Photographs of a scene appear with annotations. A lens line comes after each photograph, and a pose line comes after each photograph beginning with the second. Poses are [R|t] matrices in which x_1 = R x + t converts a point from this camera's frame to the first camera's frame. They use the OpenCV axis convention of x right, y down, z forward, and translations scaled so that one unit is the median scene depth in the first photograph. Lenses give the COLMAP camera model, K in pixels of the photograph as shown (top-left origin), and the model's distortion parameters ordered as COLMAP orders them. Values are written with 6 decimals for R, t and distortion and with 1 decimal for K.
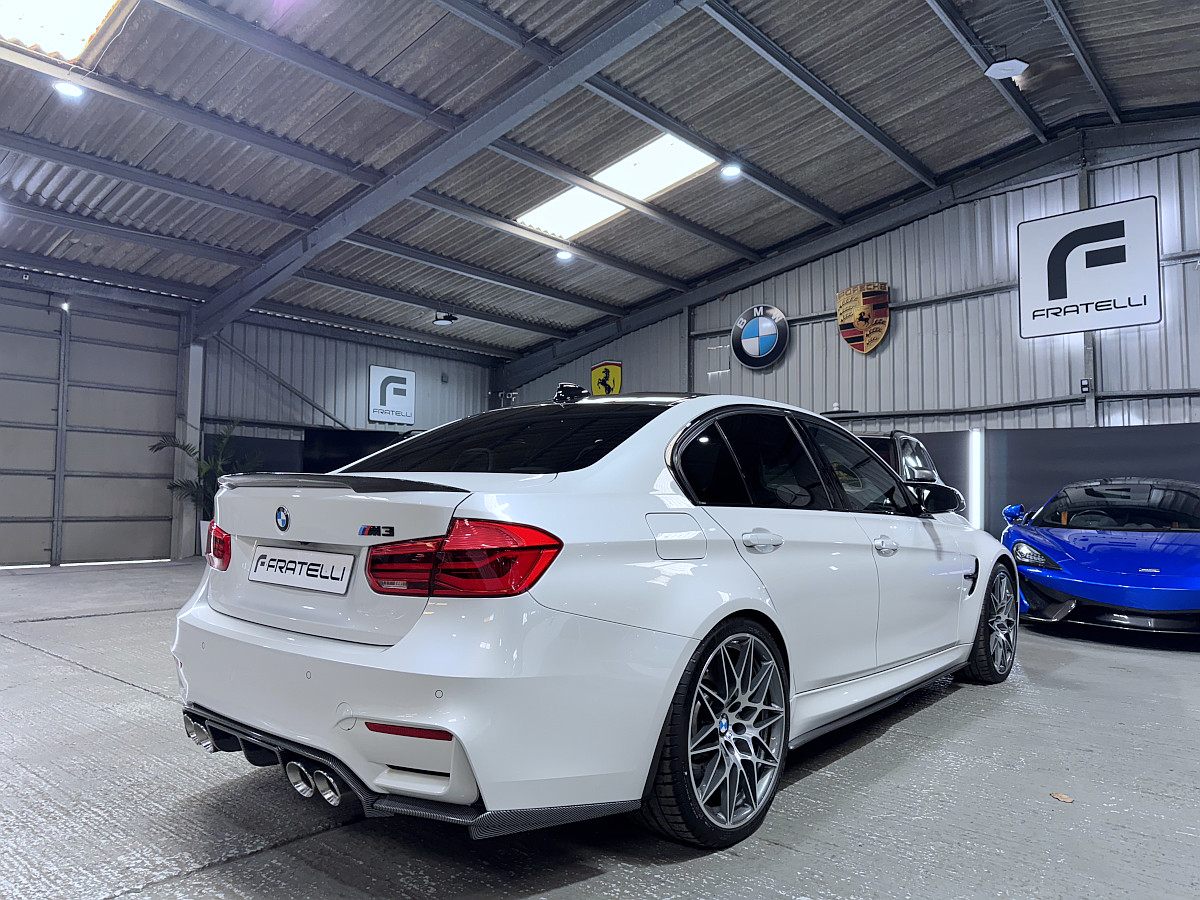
lens RADIAL K [[825.7, 0, 584.6], [0, 825.7, 455.7], [0, 0, 1]] dist [0.006059, -0.039308]
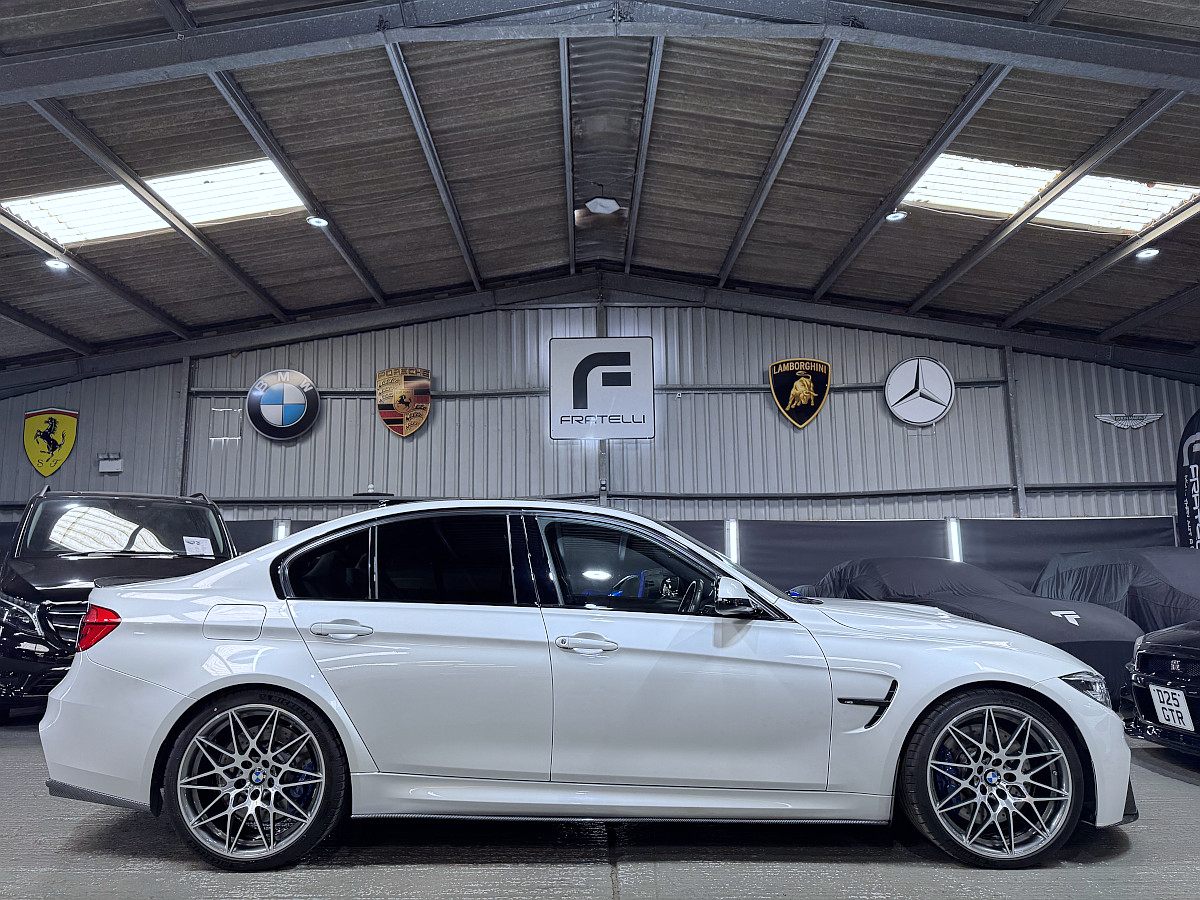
lens RADIAL K [[824.6, 0, 600.2], [0, 824.6, 455.1], [0, 0, 1]] dist [0.110928, -0.152109]
pose [[0.732164, 0.090493, 0.675090, -0.171135], [-0.024783, 0.994018, -0.106365, -0.001976], [-0.680677, 0.061146, 0.730027, 0.124515]]
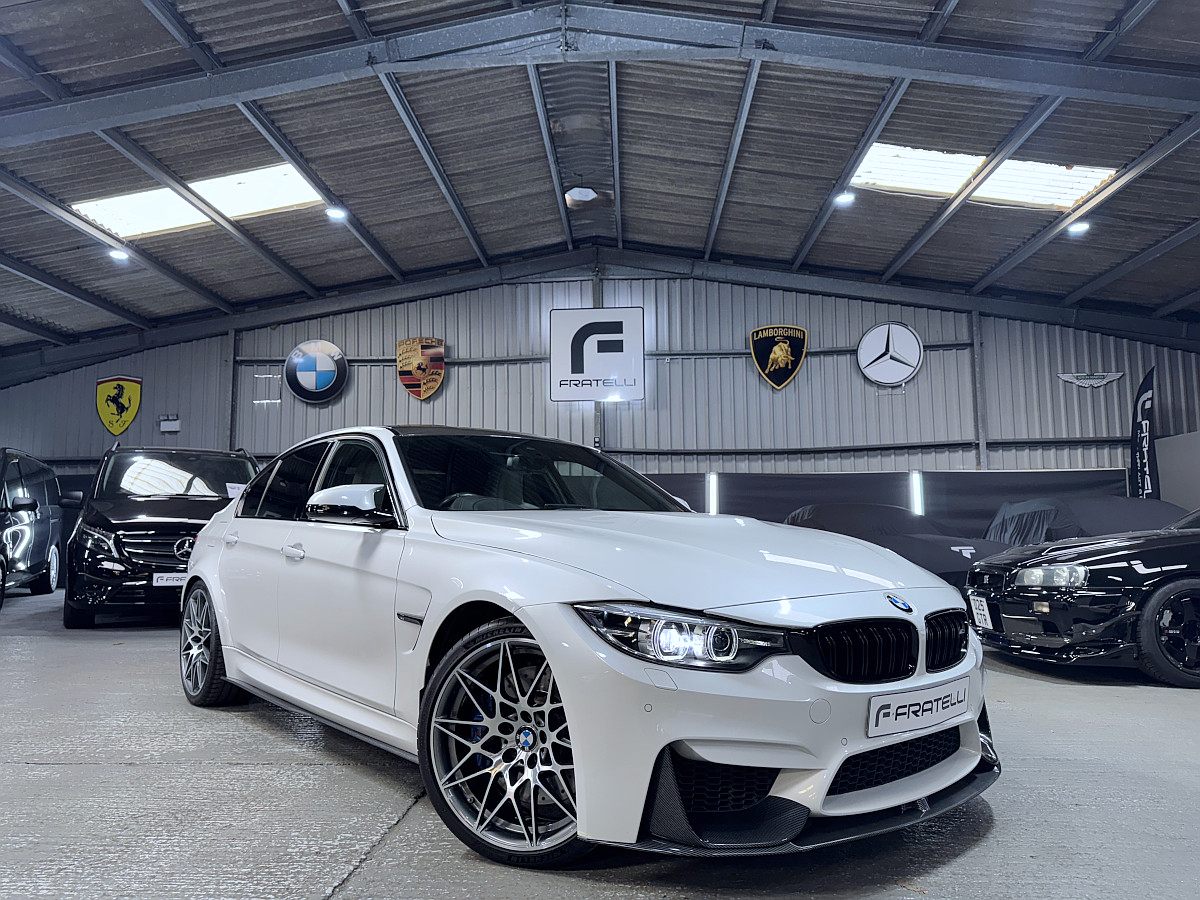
lens RADIAL K [[822.7, 0, 601.0], [0, 822.7, 458.0], [0, 0, 1]] dist [0.141455, -0.229540]
pose [[0.771166, 0.053429, 0.634388, -0.194886], [-0.025971, 0.998283, -0.052505, 0.008566], [-0.636104, 0.024015, 0.771230, -0.017091]]
